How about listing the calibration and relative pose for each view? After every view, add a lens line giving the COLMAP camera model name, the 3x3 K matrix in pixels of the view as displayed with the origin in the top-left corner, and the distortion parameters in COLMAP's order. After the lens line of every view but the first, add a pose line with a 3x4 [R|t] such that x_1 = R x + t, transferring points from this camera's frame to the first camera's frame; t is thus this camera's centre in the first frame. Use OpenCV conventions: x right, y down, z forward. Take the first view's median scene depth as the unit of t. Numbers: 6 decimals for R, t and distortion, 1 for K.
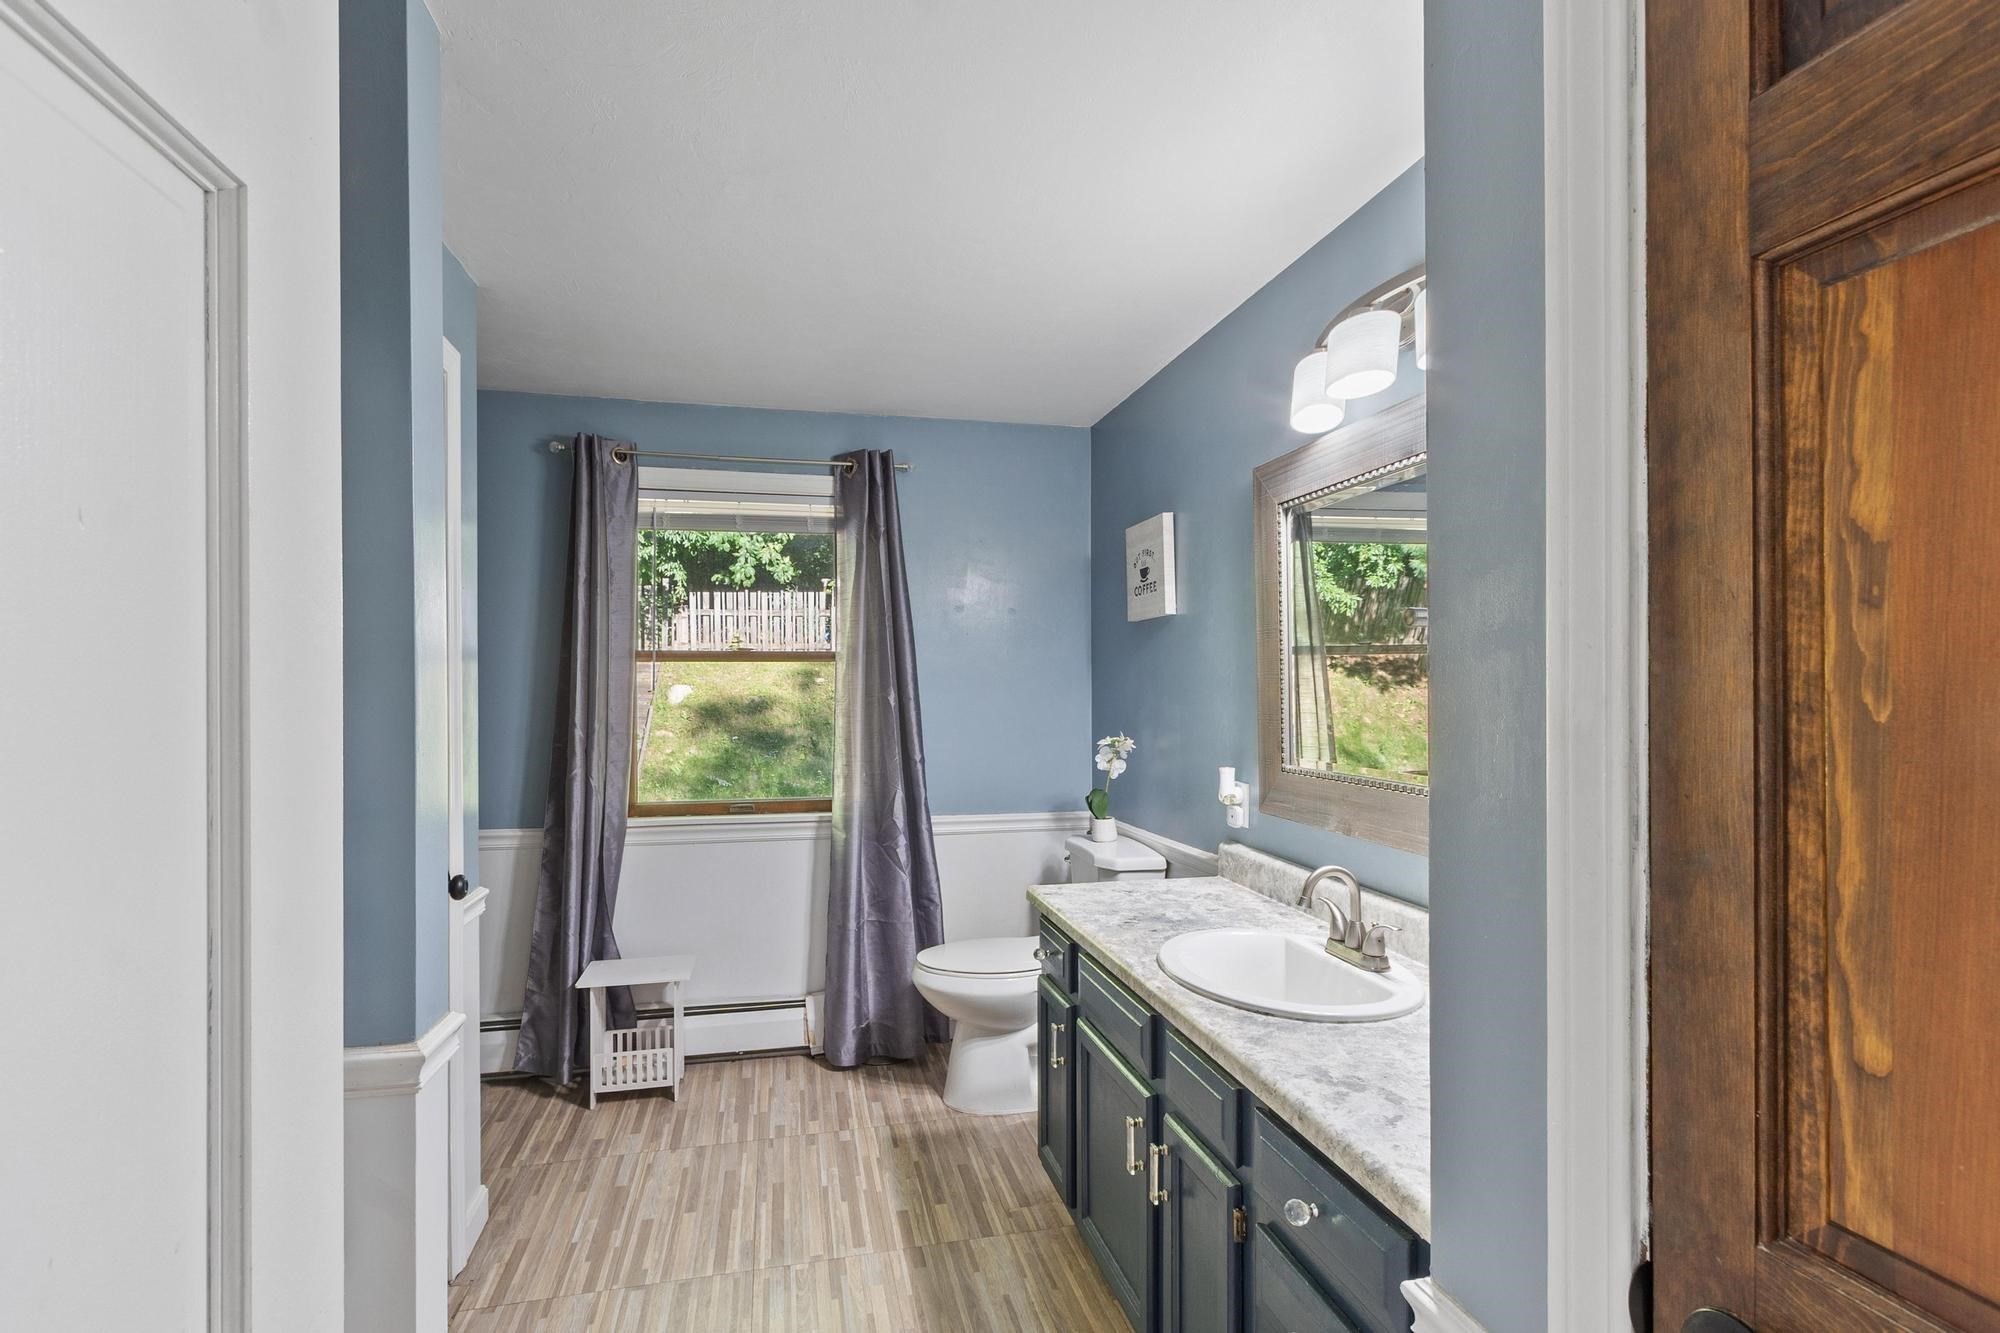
lens RADIAL K [[880.7, 0, 956.6], [0, 880.7, 707.6], [0, 0, 1]] dist [-0.000245, 0.000119]
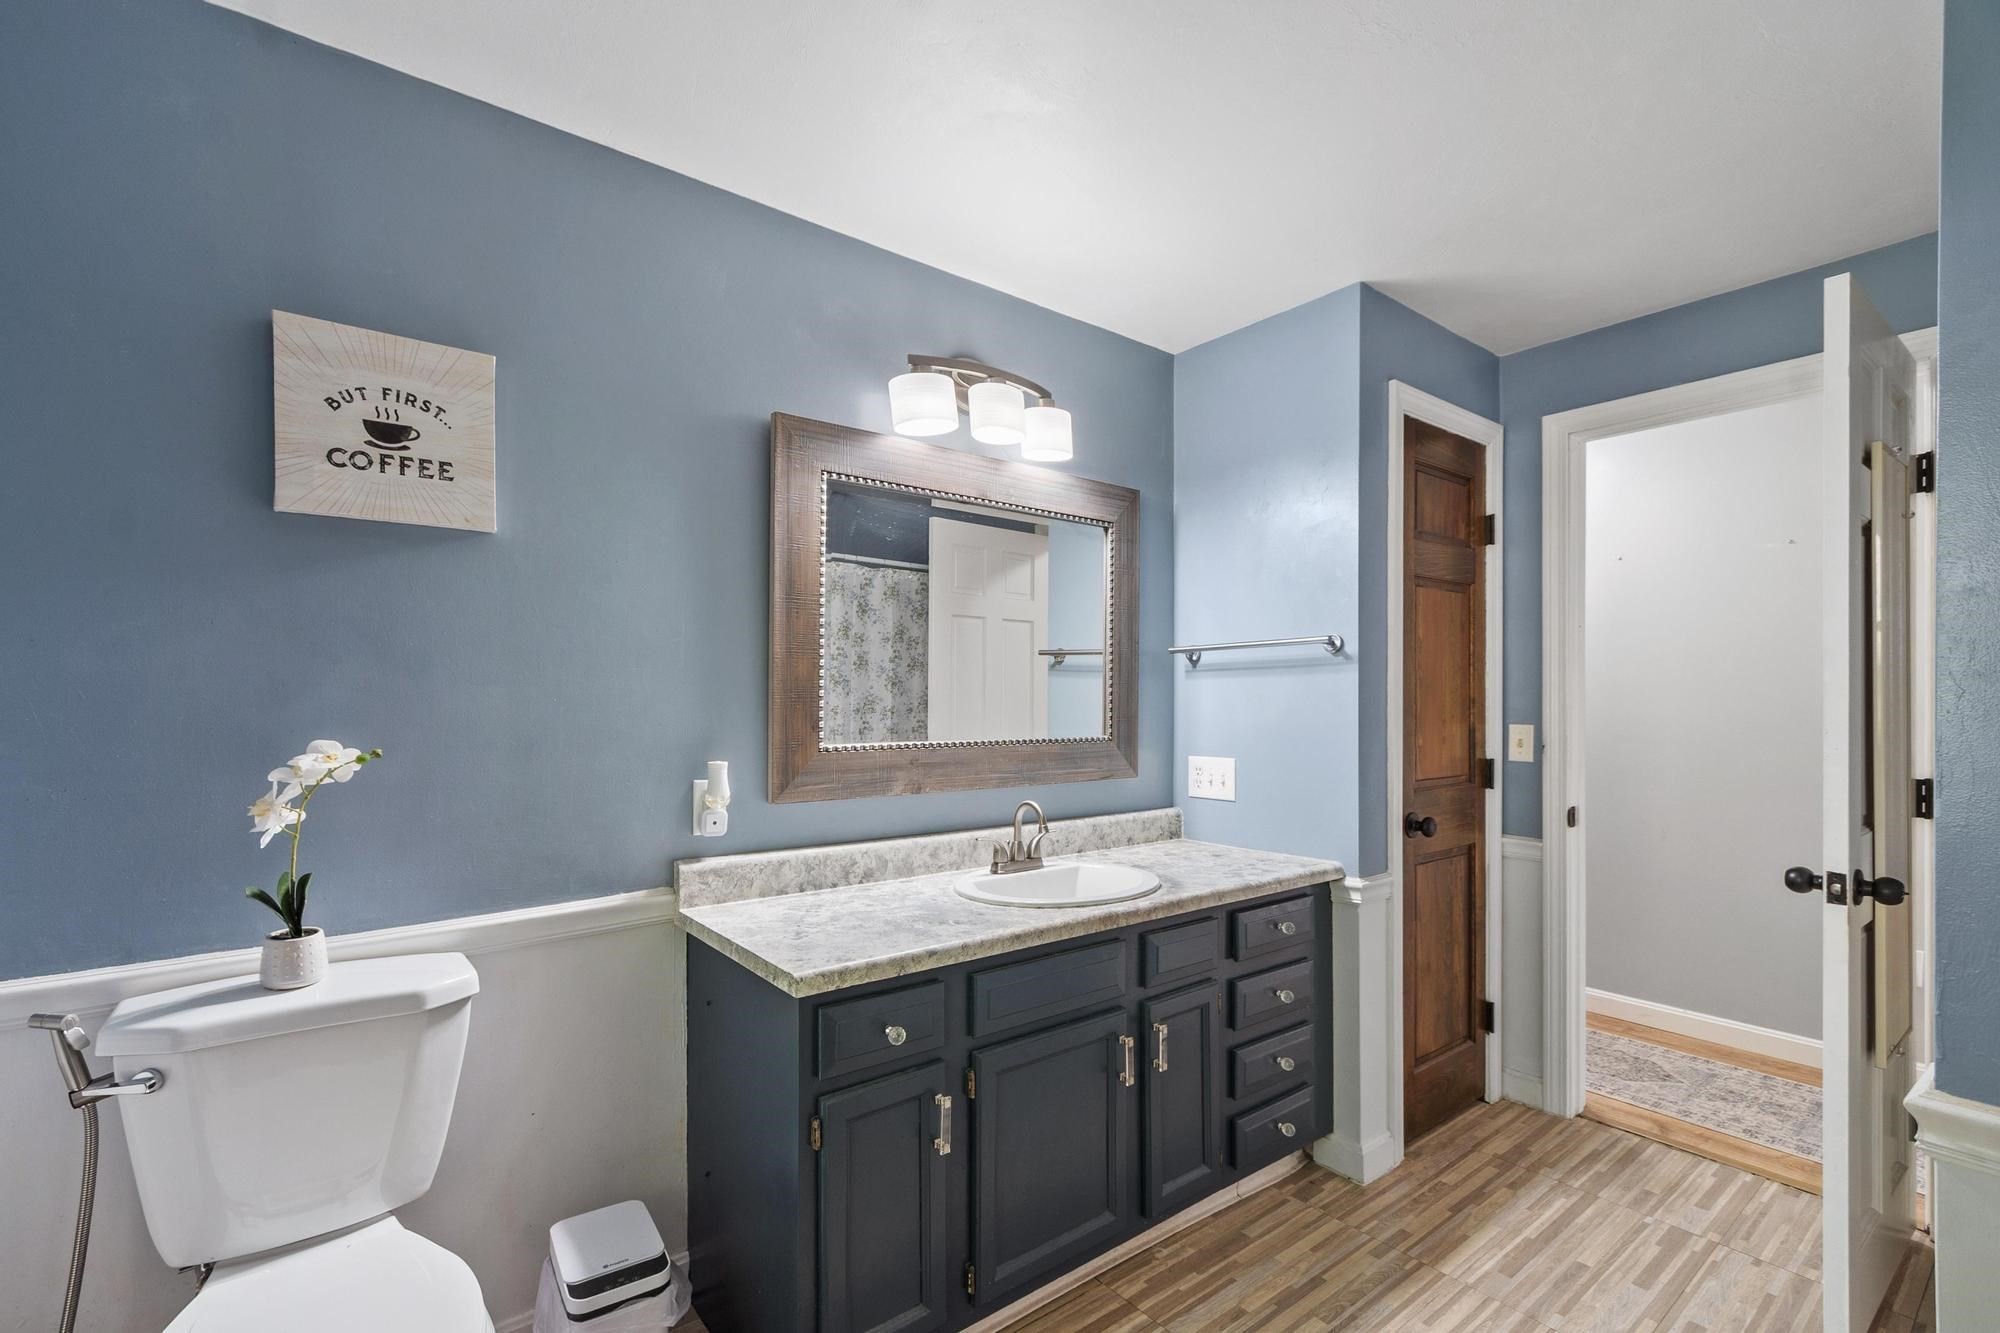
lens RADIAL K [[880.7, 0, 956.6], [0, 880.7, 707.6], [0, 0, 1]] dist [-0.000245, 0.000119]
pose [[-0.425650, -0.002565, 0.904884, -0.570737], [0.019055, 0.999749, 0.011797, 0.016246], [-0.904687, 0.022264, -0.425494, 1.296841]]
